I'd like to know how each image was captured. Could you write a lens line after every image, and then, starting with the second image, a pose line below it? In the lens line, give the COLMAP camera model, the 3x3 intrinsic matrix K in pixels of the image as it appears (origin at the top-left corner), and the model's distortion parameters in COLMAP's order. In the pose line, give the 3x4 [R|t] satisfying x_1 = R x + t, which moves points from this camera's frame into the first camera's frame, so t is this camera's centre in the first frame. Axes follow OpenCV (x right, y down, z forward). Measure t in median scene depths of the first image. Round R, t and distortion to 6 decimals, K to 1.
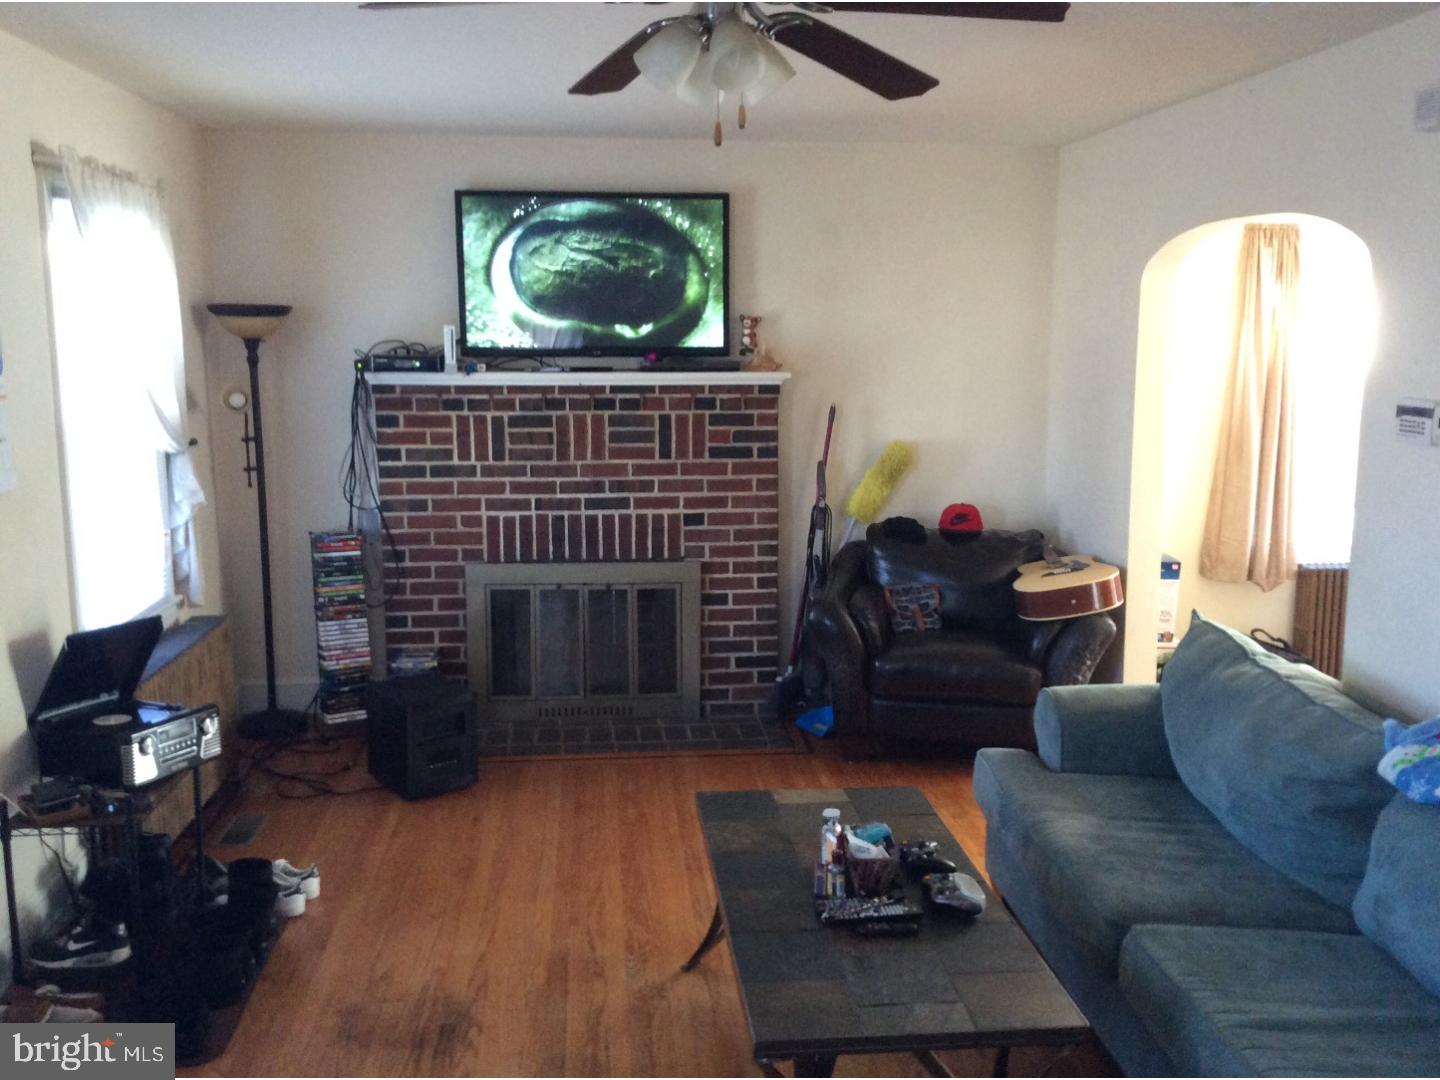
lens RADIAL K [[1360.4, 0, 729.6], [0, 1360.4, 534.8], [0, 0, 1]] dist [0.047162, 0.000000]
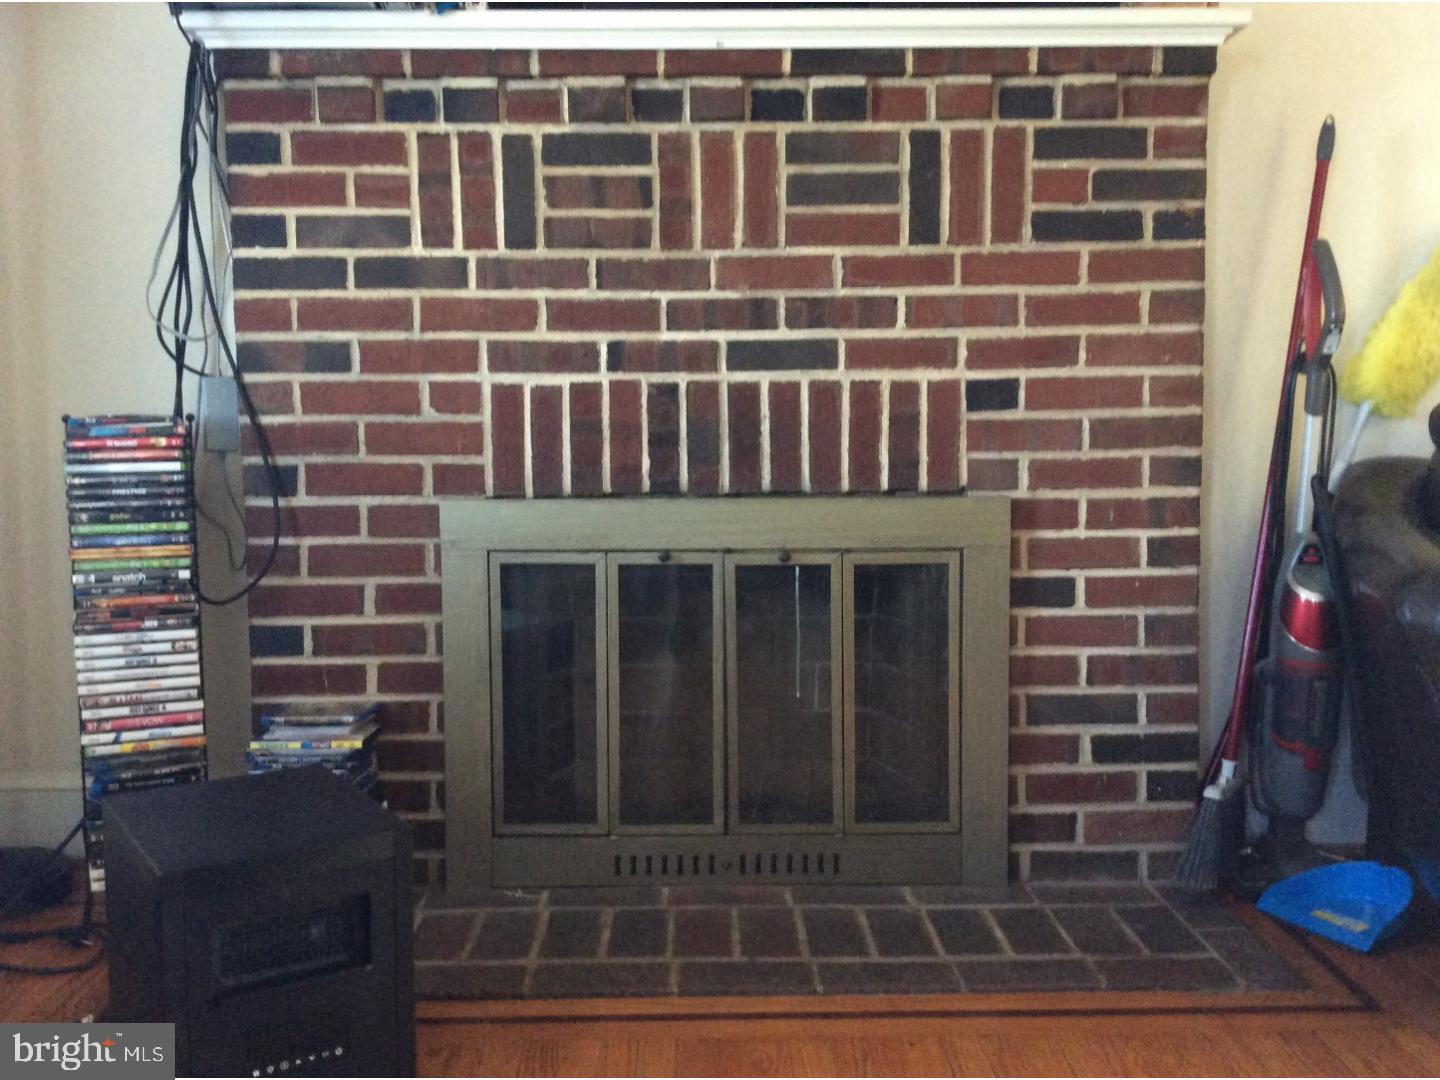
lens RADIAL K [[1360.4, 0, 709.4], [0, 1360.4, 537.4], [0, 0, 1]] dist [0.047162, 0.000000]
pose [[0.996128, -0.003140, -0.087860, -0.076046], [-0.002471, 0.997967, -0.063684, 0.058421], [0.087881, 0.063654, 0.994095, 0.594825]]
